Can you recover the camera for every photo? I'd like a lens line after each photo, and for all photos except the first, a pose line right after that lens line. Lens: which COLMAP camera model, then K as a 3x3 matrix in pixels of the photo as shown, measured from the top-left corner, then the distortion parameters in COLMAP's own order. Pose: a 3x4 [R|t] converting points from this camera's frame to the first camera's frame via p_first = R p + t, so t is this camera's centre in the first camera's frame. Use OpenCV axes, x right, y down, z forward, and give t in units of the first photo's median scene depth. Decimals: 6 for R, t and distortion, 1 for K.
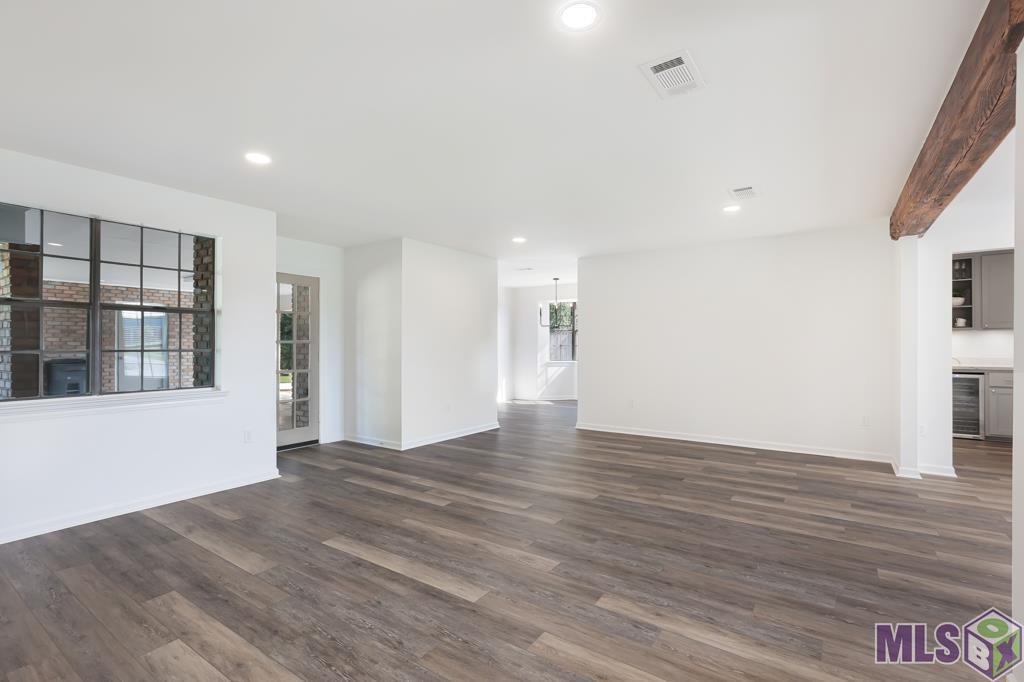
lens RADIAL K [[479.1, 0, 512.4], [0, 479.1, 334.3], [0, 0, 1]] dist [-0.027417, 0.011648]
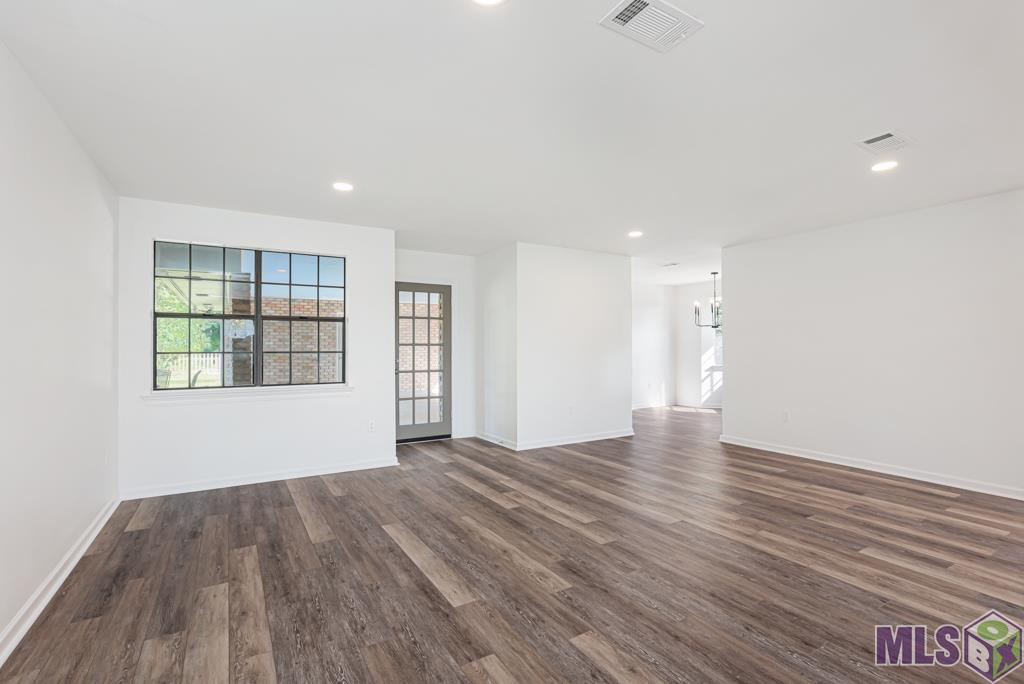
lens RADIAL K [[479.1, 0, 510.5], [0, 479.1, 337.7], [0, 0, 1]] dist [-0.027417, 0.011648]
pose [[0.911473, -0.009103, -0.411259, 0.282336], [0.010357, 0.999946, 0.000820, 0.000889], [0.411229, -0.005007, 0.911518, 0.093636]]
